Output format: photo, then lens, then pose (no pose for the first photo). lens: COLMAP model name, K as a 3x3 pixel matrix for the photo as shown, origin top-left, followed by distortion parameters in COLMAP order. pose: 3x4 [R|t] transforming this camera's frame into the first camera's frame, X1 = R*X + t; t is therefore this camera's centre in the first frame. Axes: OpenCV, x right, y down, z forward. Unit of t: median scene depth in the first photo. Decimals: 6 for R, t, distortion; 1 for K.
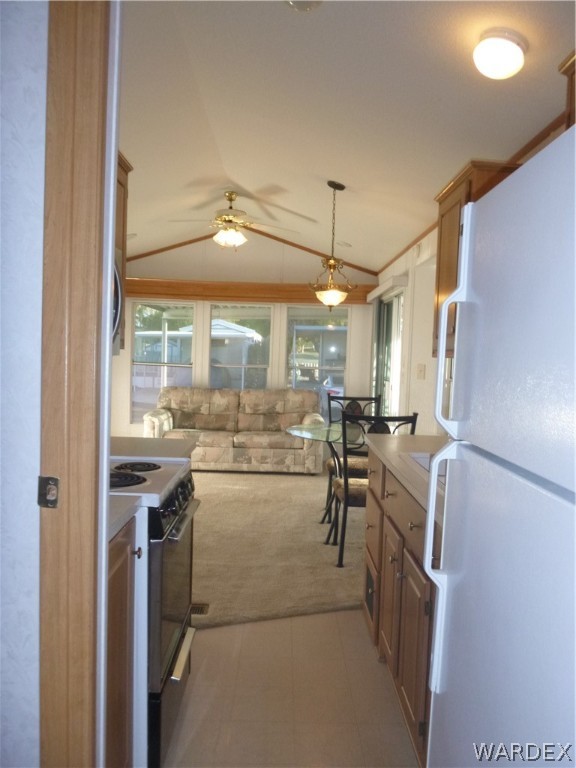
lens RADIAL K [[599.8, 0, 285.4], [0, 599.8, 388.6], [0, 0, 1]] dist [-0.048422, 0.021693]
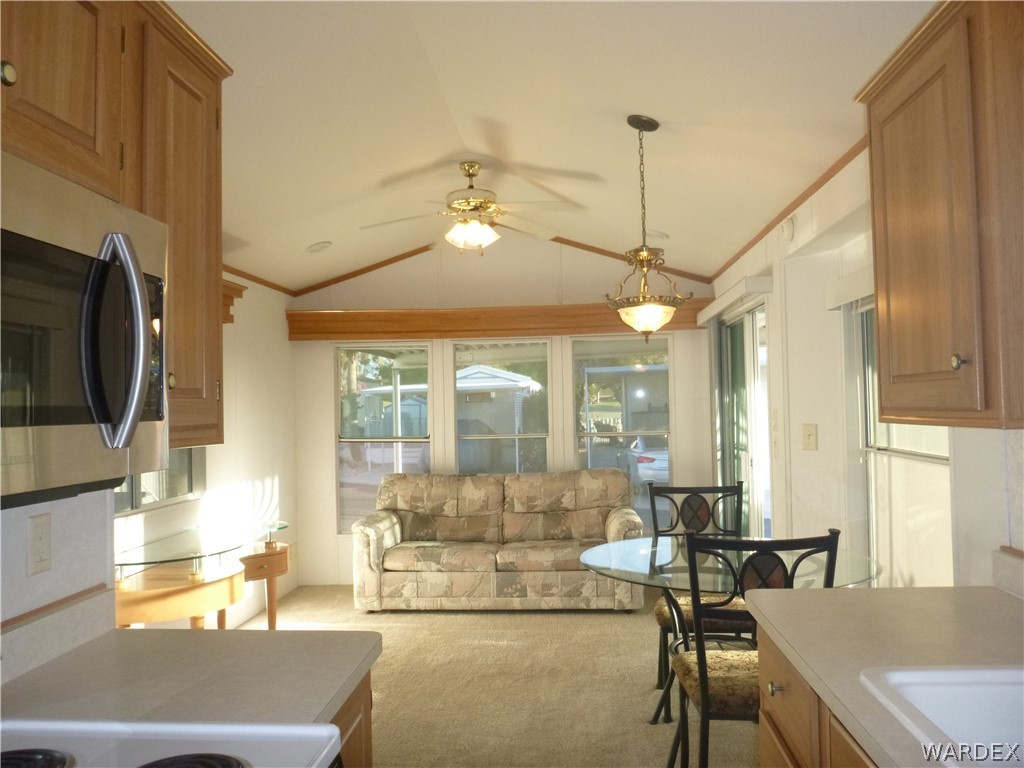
lens RADIAL K [[799.7, 0, 509.8], [0, 799.7, 374.2], [0, 0, 1]] dist [-0.048422, 0.021693]
pose [[0.995270, -0.056258, -0.079195, 0.003196], [0.048183, 0.993779, -0.100412, -0.020208], [0.084352, 0.096121, 0.991789, 0.168346]]
